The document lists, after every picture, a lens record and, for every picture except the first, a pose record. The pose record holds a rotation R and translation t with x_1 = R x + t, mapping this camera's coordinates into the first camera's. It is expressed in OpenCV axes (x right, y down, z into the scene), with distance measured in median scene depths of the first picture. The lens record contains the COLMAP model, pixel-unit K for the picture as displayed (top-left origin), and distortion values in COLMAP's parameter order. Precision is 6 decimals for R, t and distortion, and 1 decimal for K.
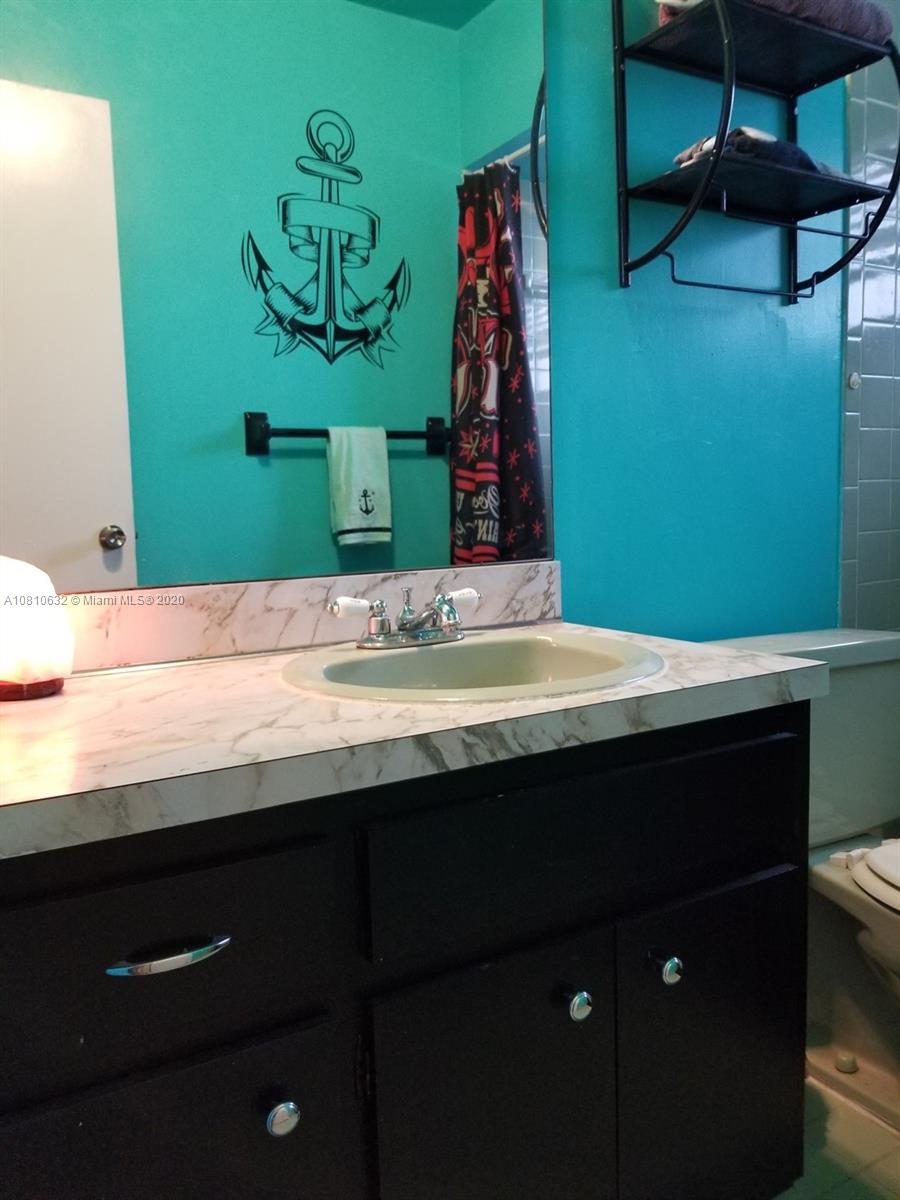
lens RADIAL K [[954.2, 0, 478.1], [0, 954.2, 616.7], [0, 0, 1]] dist [0.069887, -0.112202]
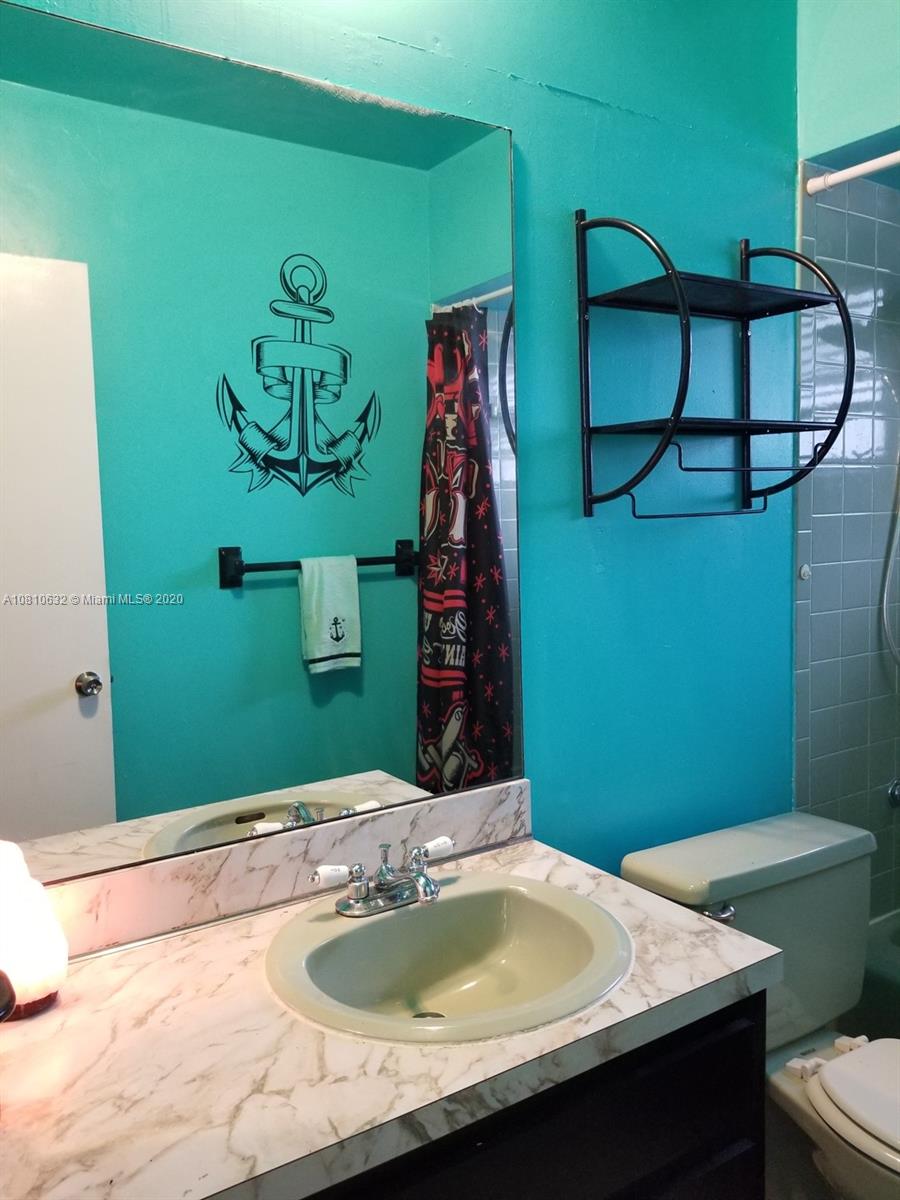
lens RADIAL K [[954.2, 0, 473.9], [0, 954.2, 585.9], [0, 0, 1]] dist [0.069887, -0.112202]
pose [[0.999328, 0.001016, 0.036638, -0.012196], [-0.000216, 0.999762, -0.021819, -0.222900], [-0.036651, 0.021796, 0.999090, -0.043496]]
